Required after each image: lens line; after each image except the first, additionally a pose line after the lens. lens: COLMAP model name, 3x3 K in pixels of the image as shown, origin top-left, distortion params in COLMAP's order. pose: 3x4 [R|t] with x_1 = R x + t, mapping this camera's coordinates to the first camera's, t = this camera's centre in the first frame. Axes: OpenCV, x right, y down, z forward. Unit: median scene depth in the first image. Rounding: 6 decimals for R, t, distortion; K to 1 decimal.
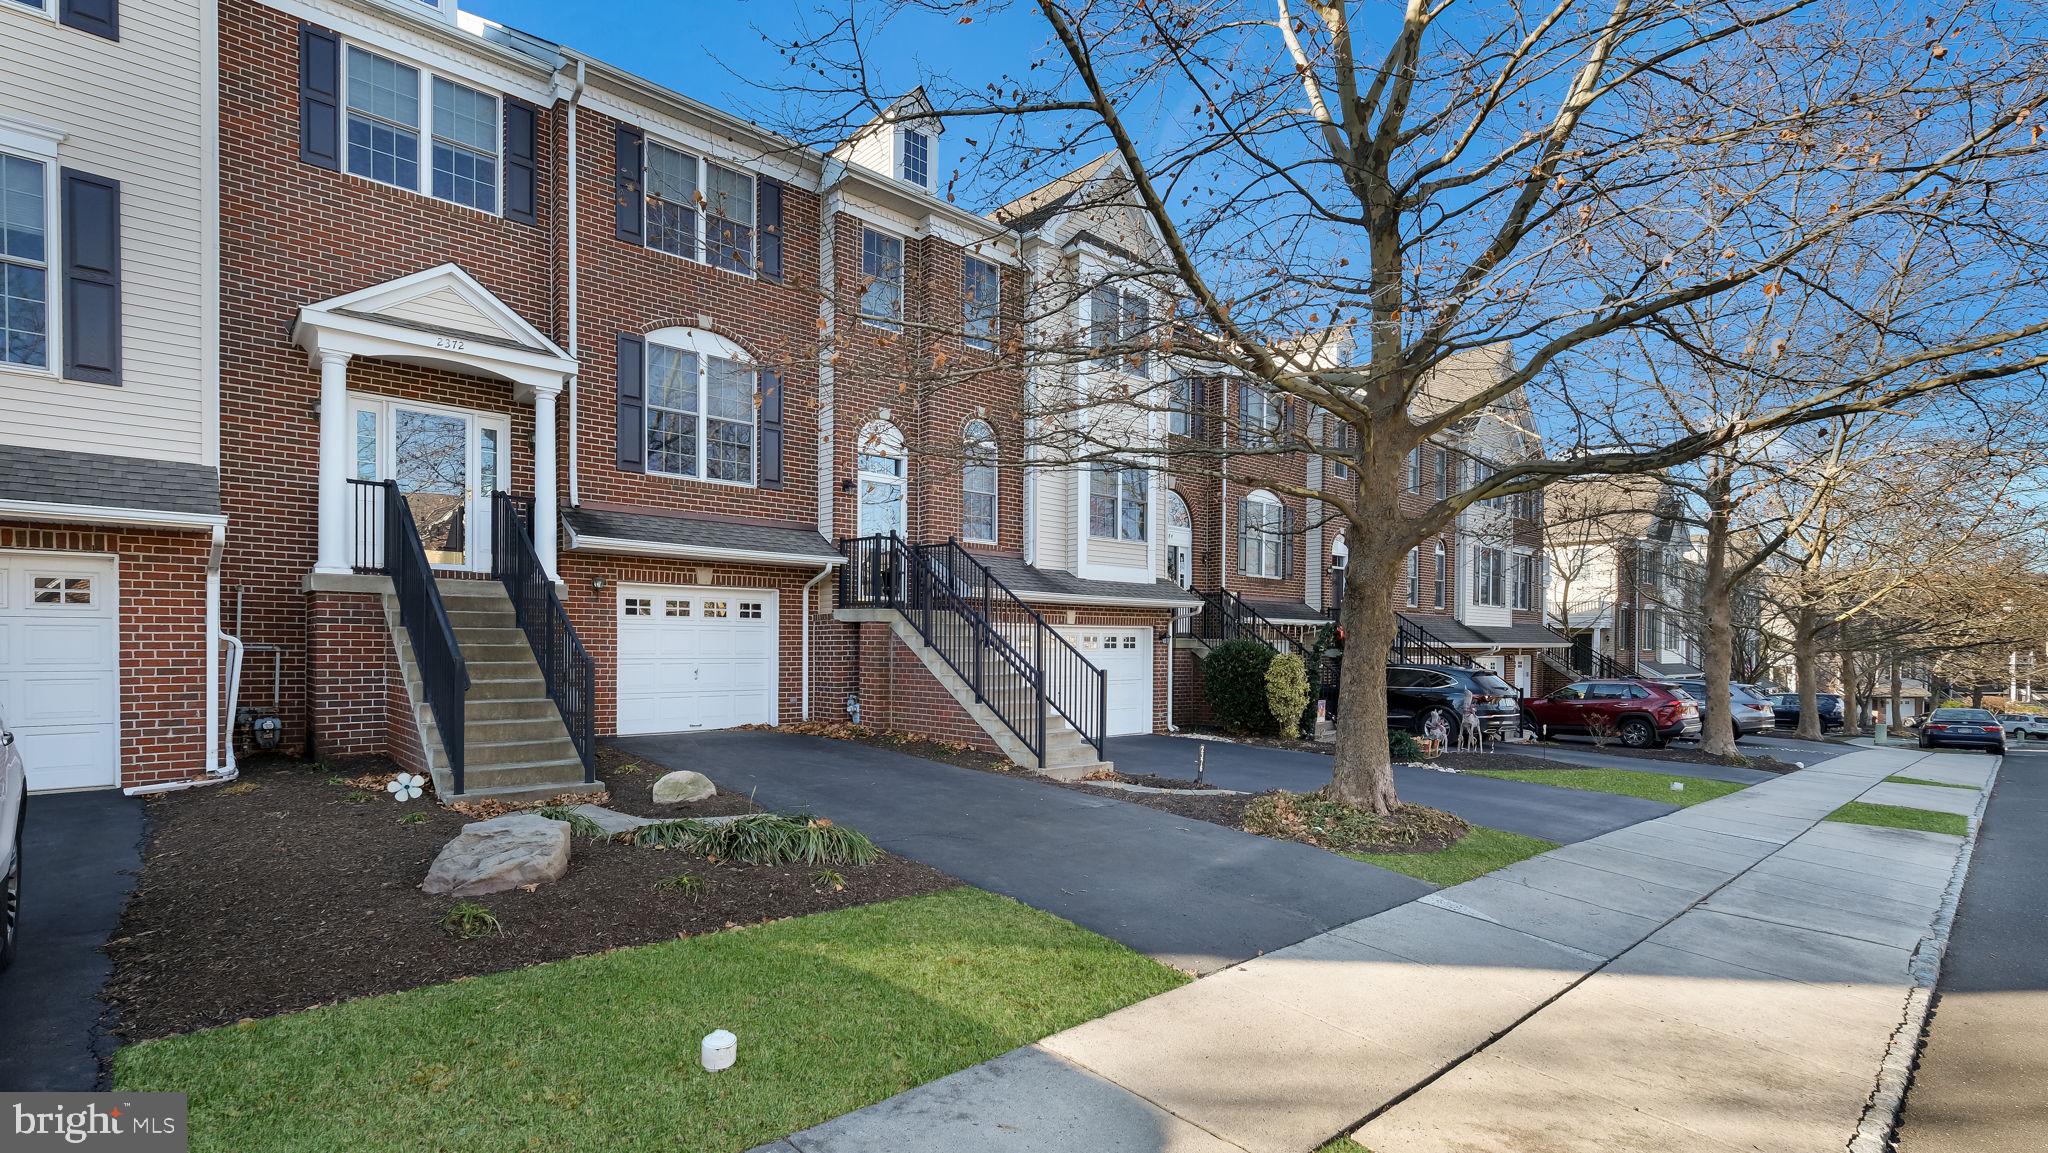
lens RADIAL K [[921.7, 0, 1026.9], [0, 921.7, 648.5], [0, 0, 1]] dist [-0.002065, -0.000324]
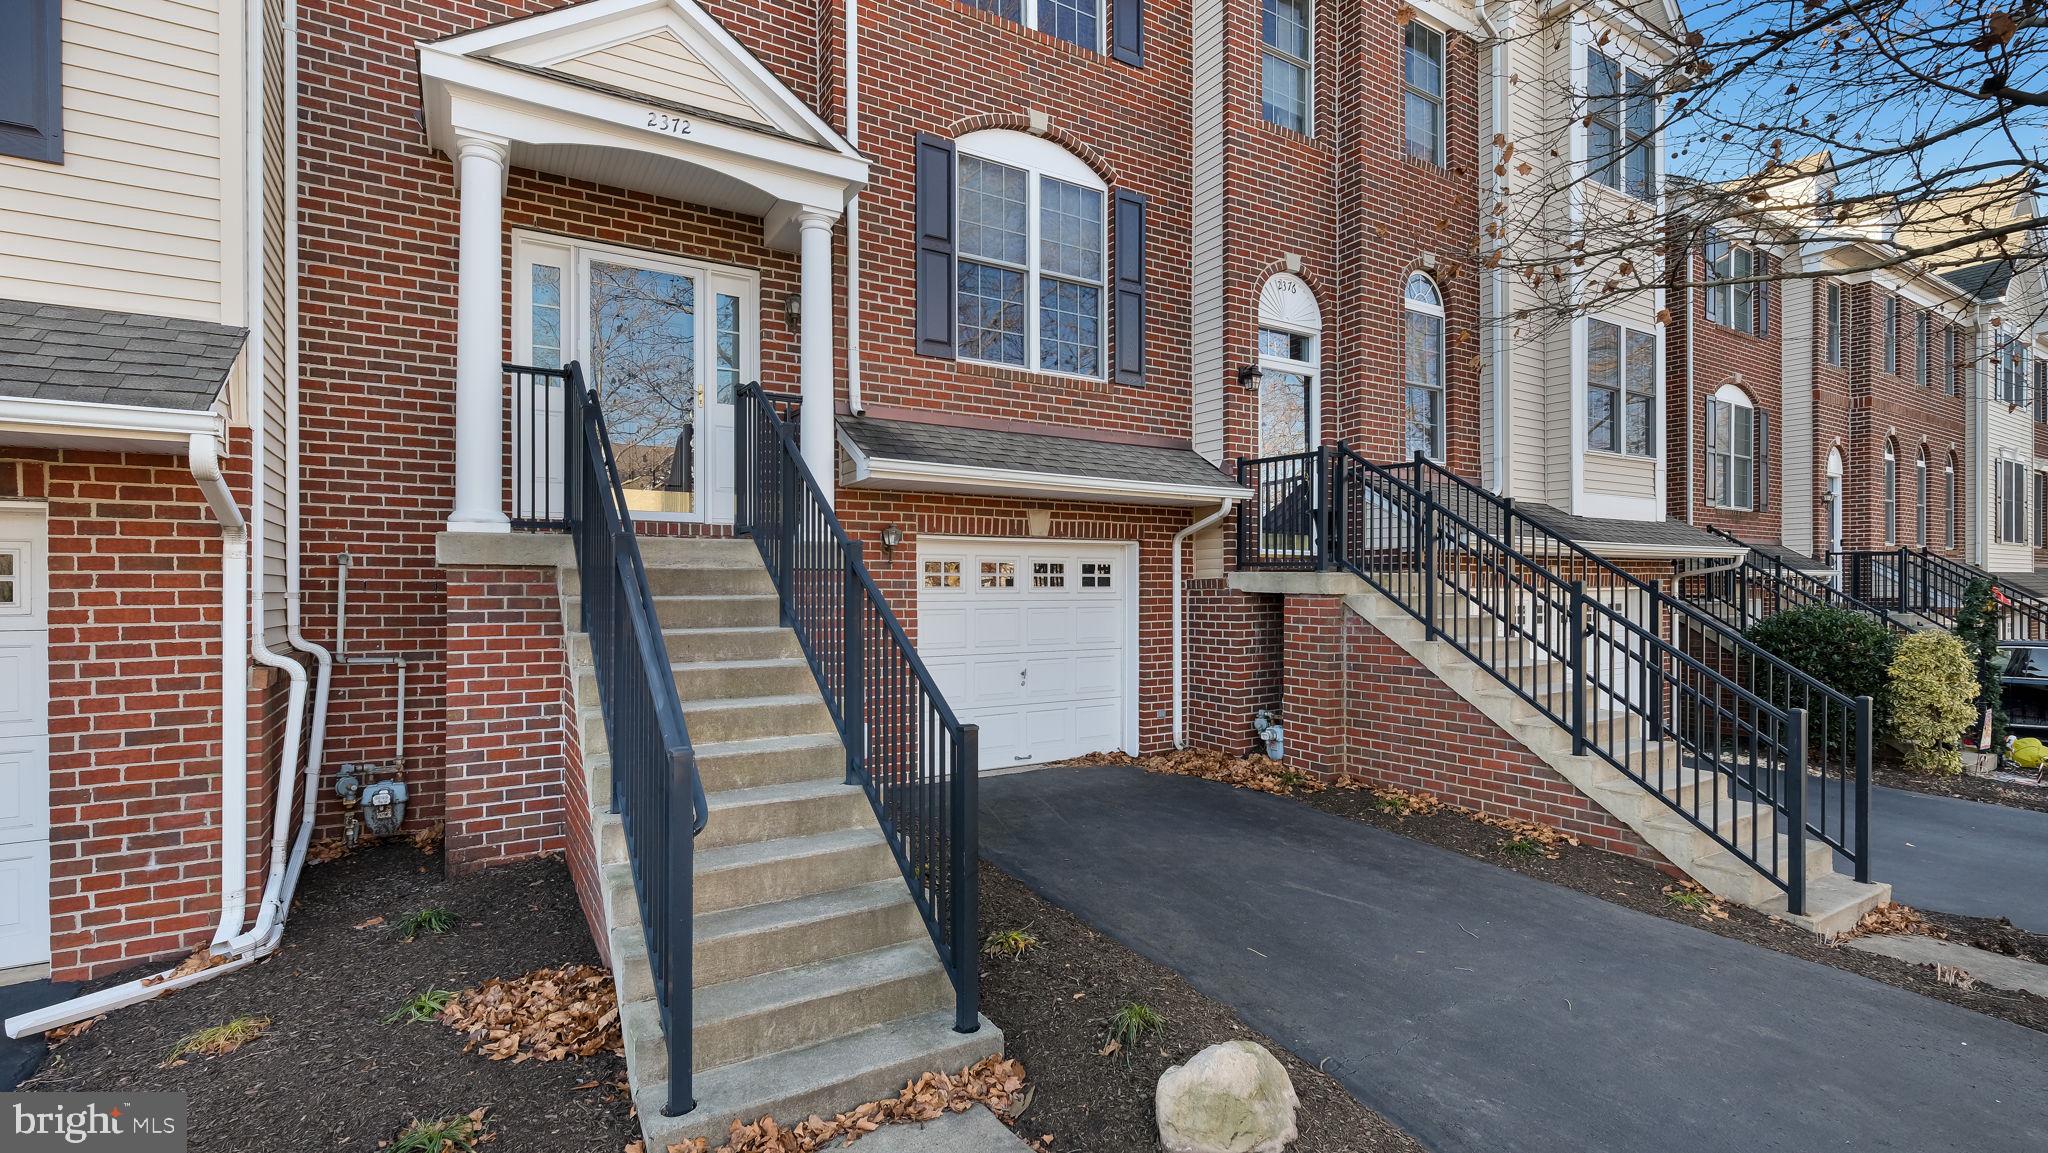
lens RADIAL K [[913.1, 0, 1028.2], [0, 913.1, 583.4], [0, 0, 1]] dist [0.000098, -0.000459]
pose [[0.980818, -0.005212, -0.194857, -0.283435], [0.004108, 0.999973, -0.006072, -0.040336], [0.194883, 0.005155, 0.980813, 0.464103]]
